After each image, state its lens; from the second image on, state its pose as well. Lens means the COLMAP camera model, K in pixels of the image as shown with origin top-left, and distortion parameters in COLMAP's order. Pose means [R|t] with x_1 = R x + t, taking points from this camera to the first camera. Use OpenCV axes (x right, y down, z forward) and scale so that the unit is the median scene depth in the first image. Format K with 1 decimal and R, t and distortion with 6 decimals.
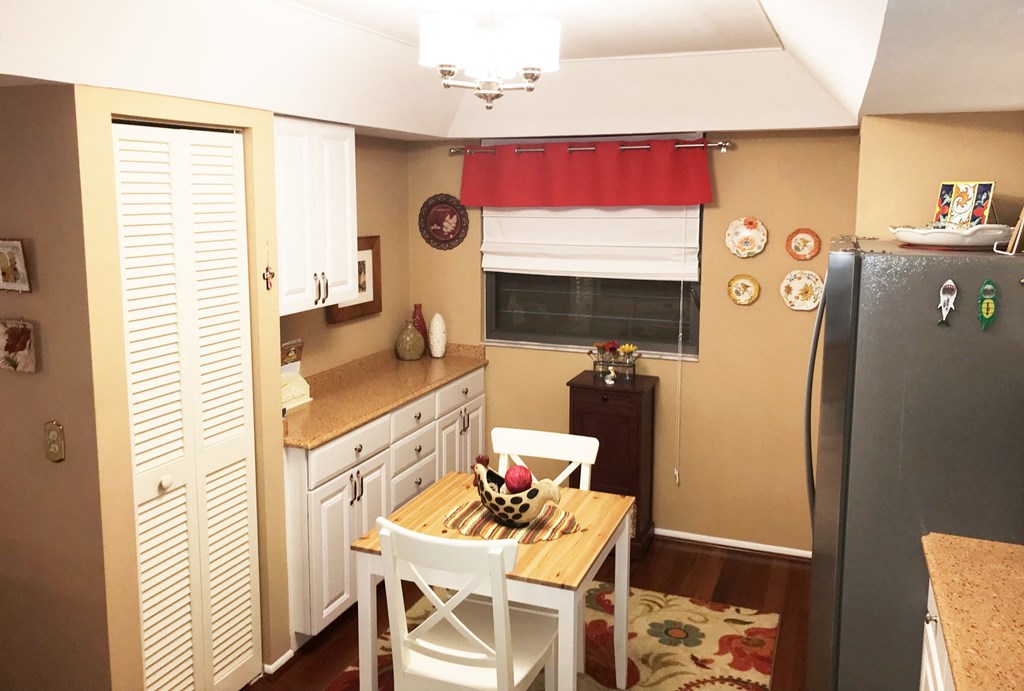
lens RADIAL K [[836.0, 0, 508.8], [0, 836.0, 302.4], [0, 0, 1]] dist [0.094443, -0.277008]
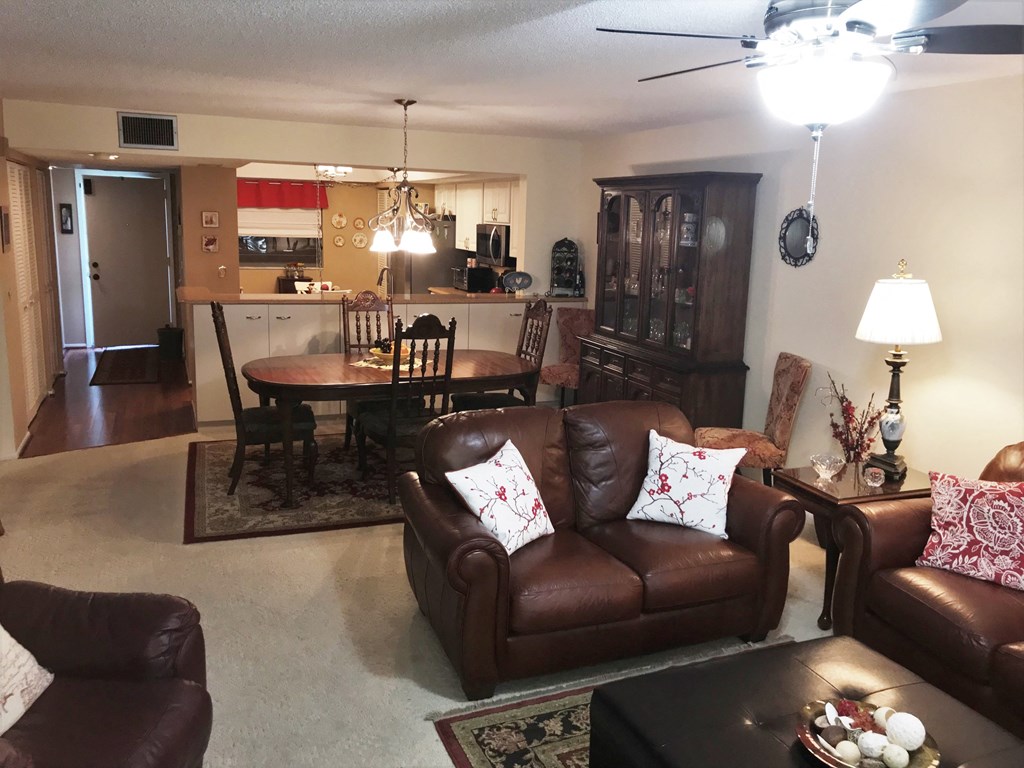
lens RADIAL K [[842.3, 0, 512.0], [0, 842.3, 384.0], [0, 0, 1]] dist [-0.007688, -0.004118]
pose [[0.723046, -0.113856, 0.681352, -1.235298], [0.057928, 0.992843, 0.104435, 0.195469], [-0.688367, -0.036042, 0.724467, -1.375593]]
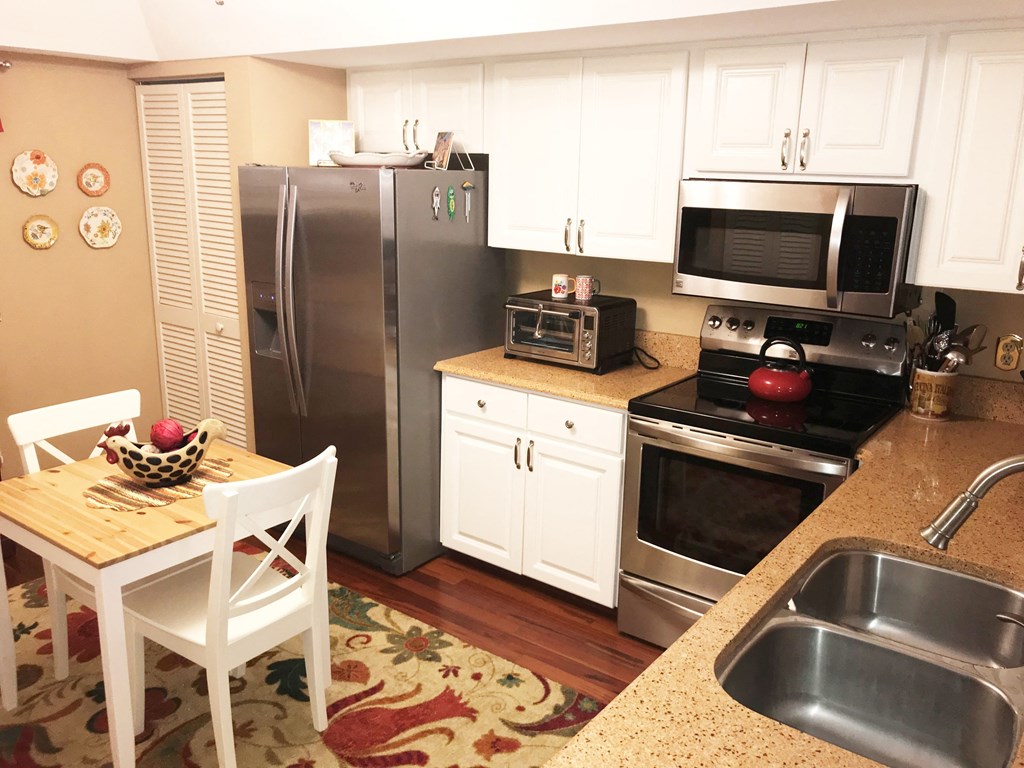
lens RADIAL K [[842.3, 0, 512.0], [0, 842.3, 384.0], [0, 0, 1]] dist [-0.007688, -0.004118]
pose [[0.256384, -0.235116, 0.937544, -0.498985], [0.104130, 0.971038, 0.215040, 0.002358], [-0.960950, 0.042494, 0.273441, 0.271569]]
